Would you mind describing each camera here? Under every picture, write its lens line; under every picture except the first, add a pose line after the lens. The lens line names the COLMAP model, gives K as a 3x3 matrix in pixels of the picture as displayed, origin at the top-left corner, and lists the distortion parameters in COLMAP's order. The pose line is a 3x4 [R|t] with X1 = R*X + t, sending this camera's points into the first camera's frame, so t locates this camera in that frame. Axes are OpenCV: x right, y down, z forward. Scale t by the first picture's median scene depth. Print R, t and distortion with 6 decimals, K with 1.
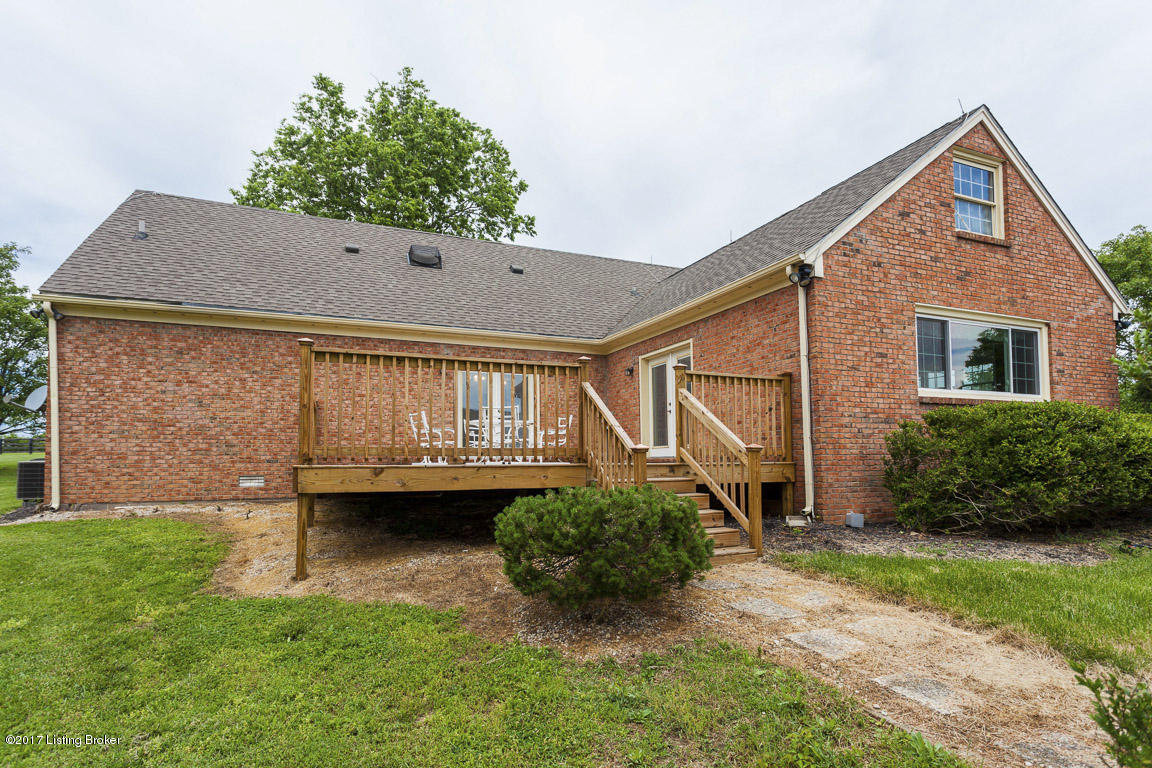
lens RADIAL K [[557.3, 0, 572.5], [0, 557.3, 420.6], [0, 0, 1]] dist [0.009593, 0.000404]
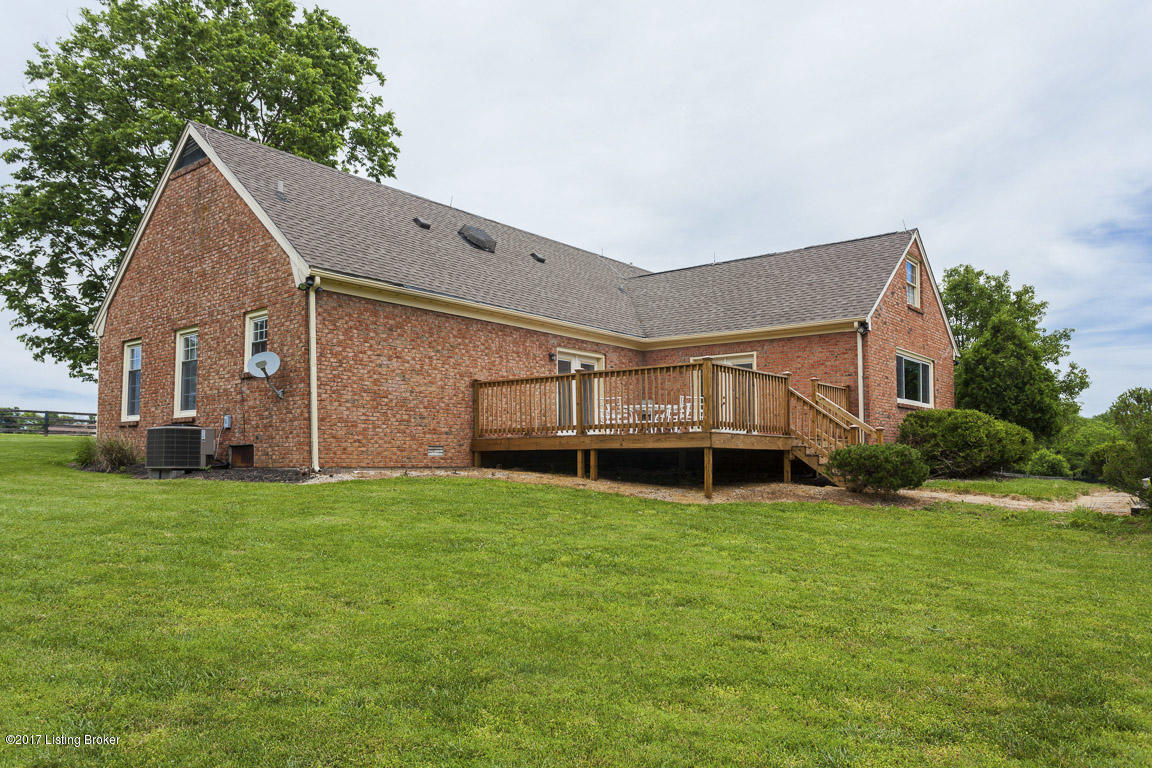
lens RADIAL K [[834.8, 0, 576.2], [0, 834.8, 385.3], [0, 0, 1]] dist [0.011890, 0.002670]
pose [[0.867291, 0.054217, 0.494841, -1.215419], [-0.042212, 0.998481, -0.035416, 0.028059], [-0.496009, 0.009827, 0.868262, -0.582824]]
